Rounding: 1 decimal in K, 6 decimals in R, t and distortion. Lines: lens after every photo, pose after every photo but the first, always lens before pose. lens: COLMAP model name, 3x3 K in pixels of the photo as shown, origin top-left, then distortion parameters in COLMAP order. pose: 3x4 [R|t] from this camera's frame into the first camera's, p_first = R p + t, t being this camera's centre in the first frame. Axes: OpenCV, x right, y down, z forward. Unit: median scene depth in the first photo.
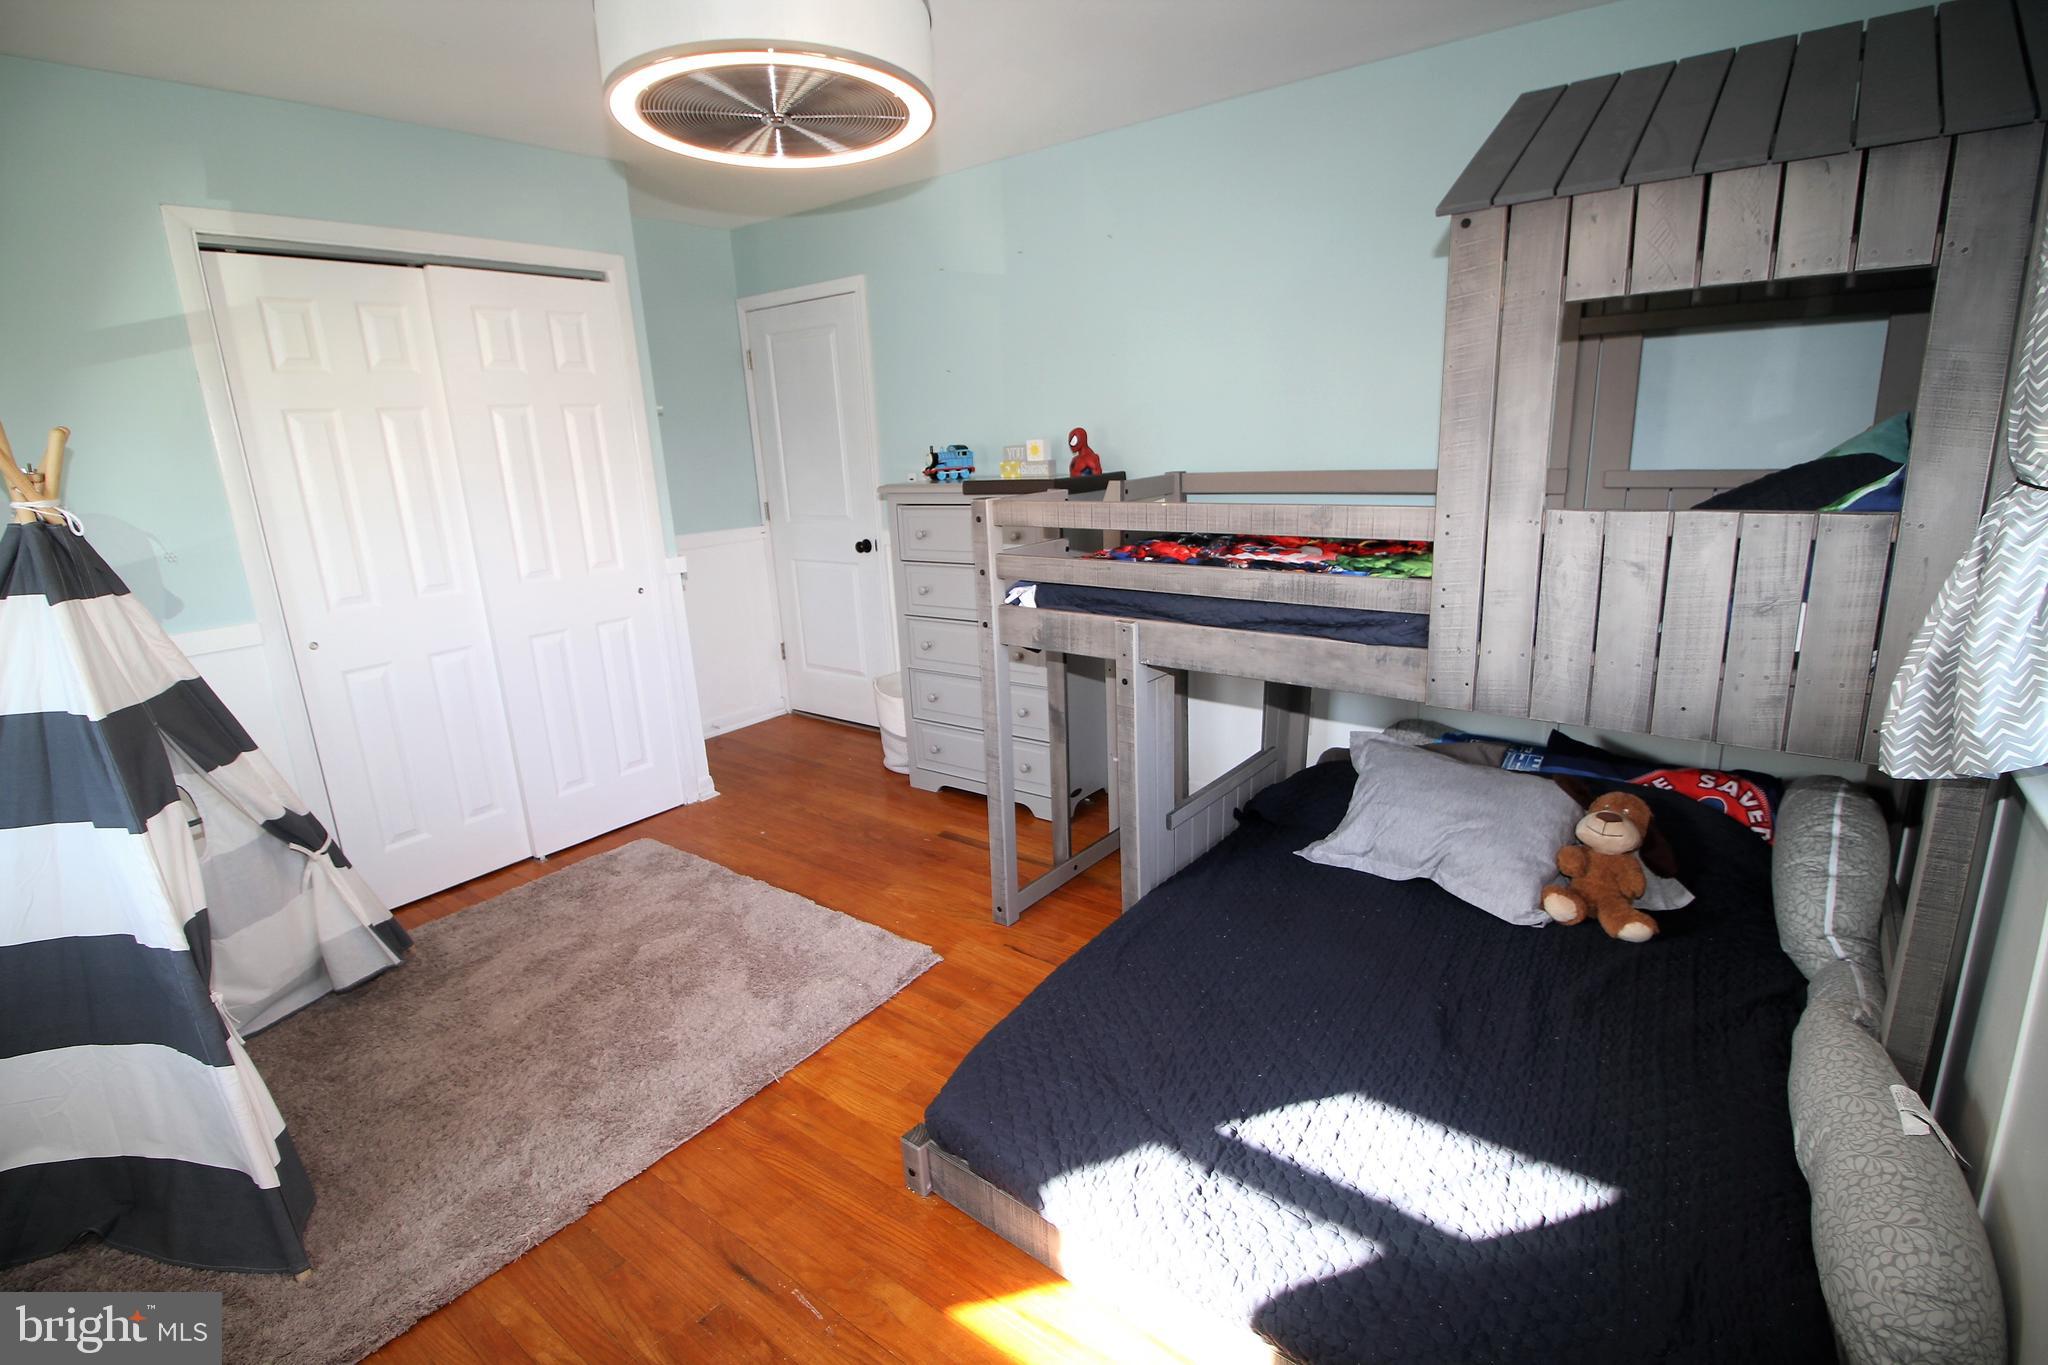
lens RADIAL K [[943.0, 0, 1021.0], [0, 943.0, 668.9], [0, 0, 1]] dist [-0.001713, -0.012388]
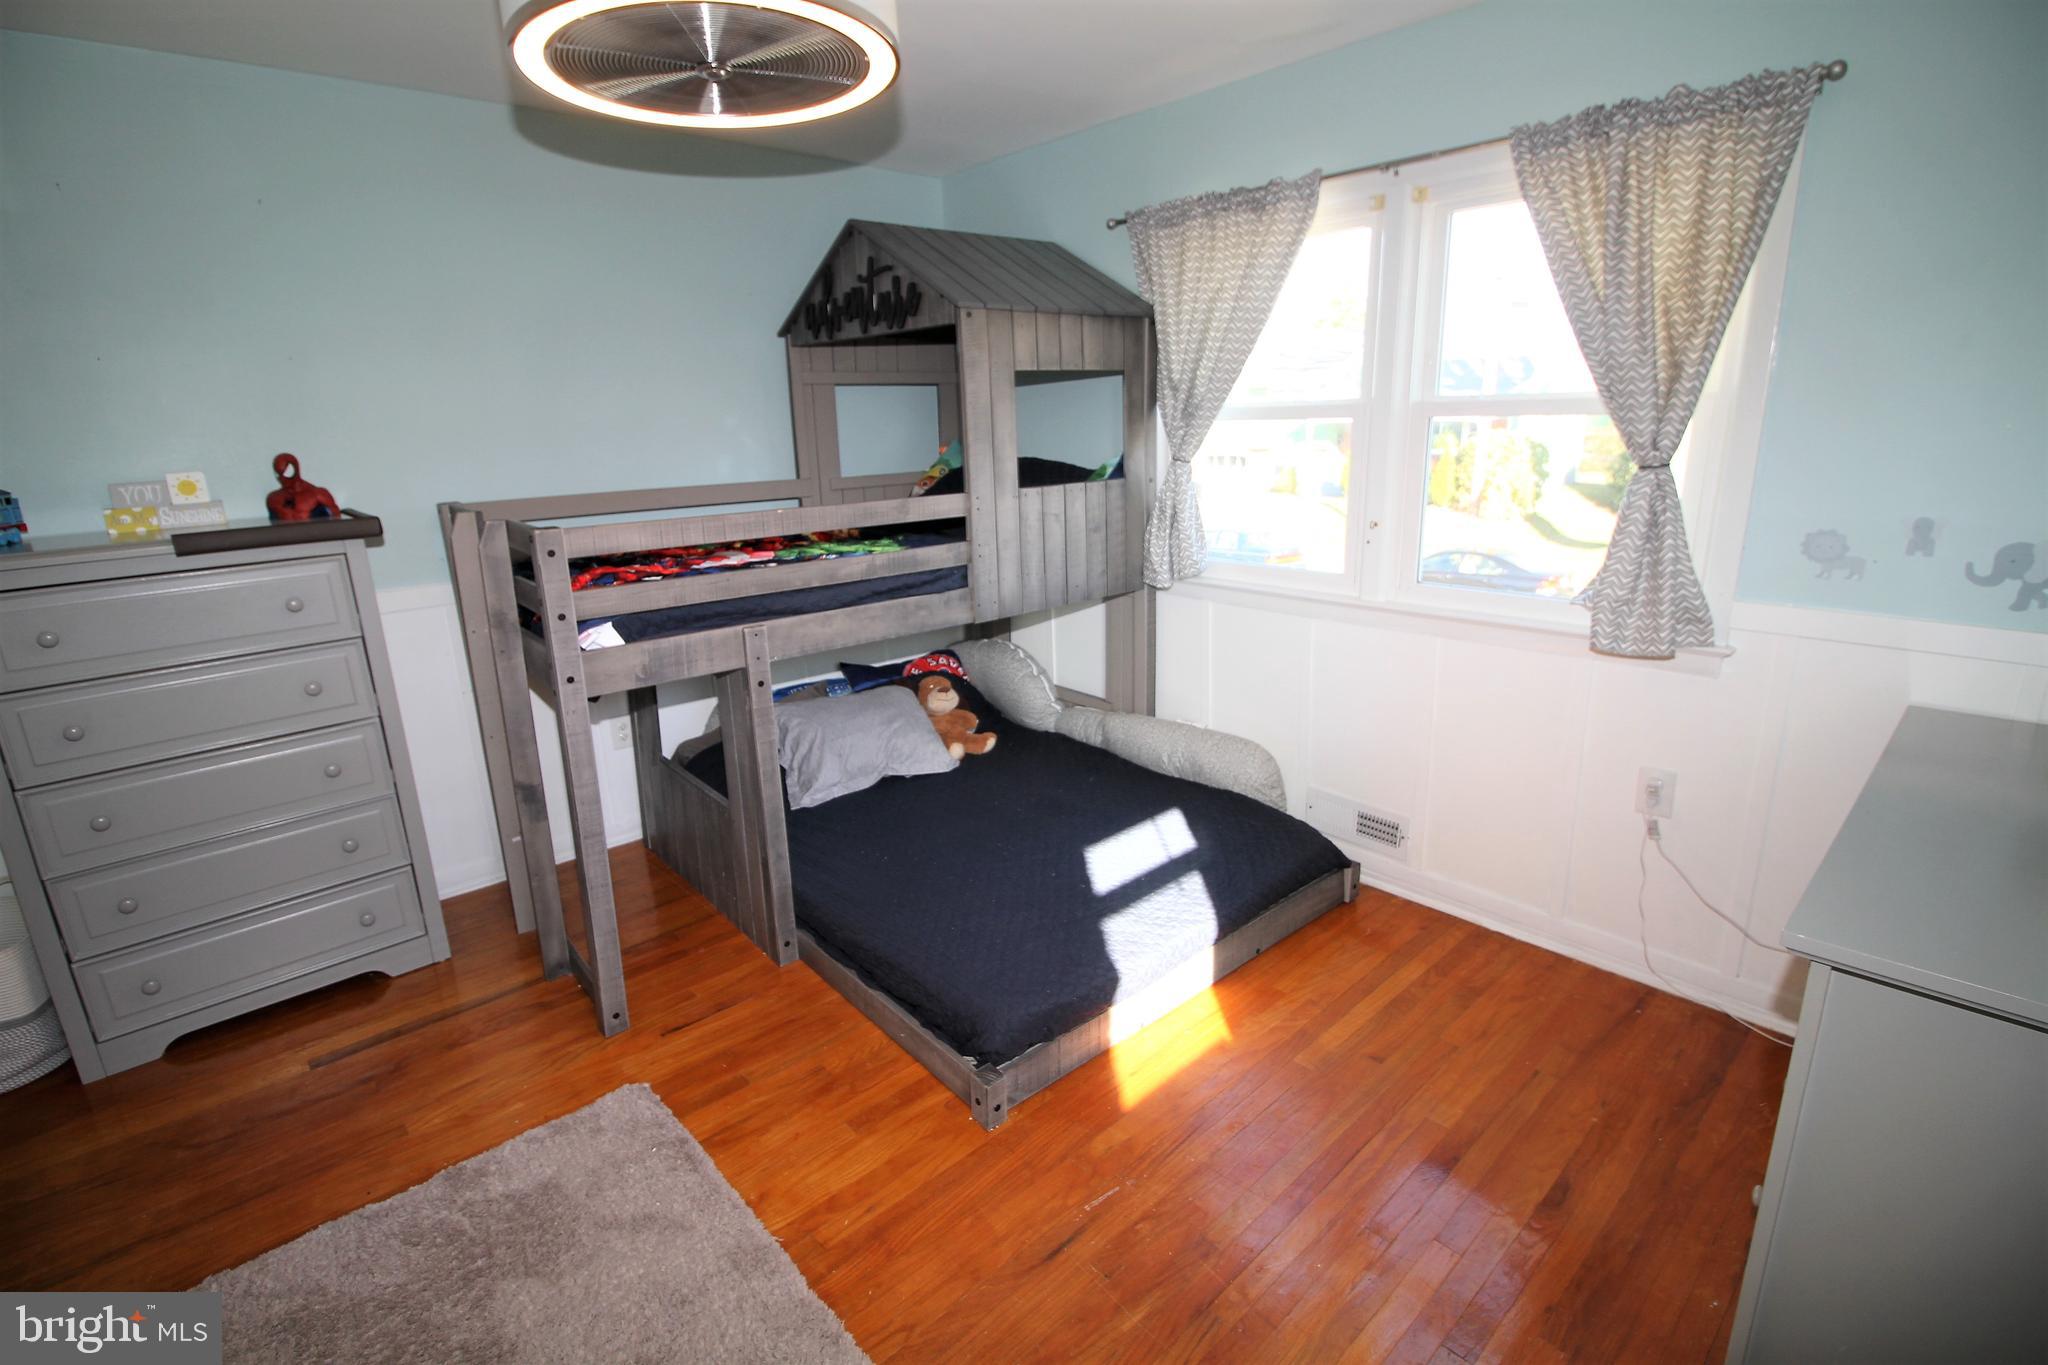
lens RADIAL K [[943.0, 0, 1019.2], [0, 943.0, 665.2], [0, 0, 1]] dist [-0.001713, -0.012388]
pose [[0.183316, -0.210758, 0.960196, -0.936858], [0.259798, 0.952408, 0.159449, -0.110267], [-0.948103, 0.220228, 0.229346, 0.542227]]
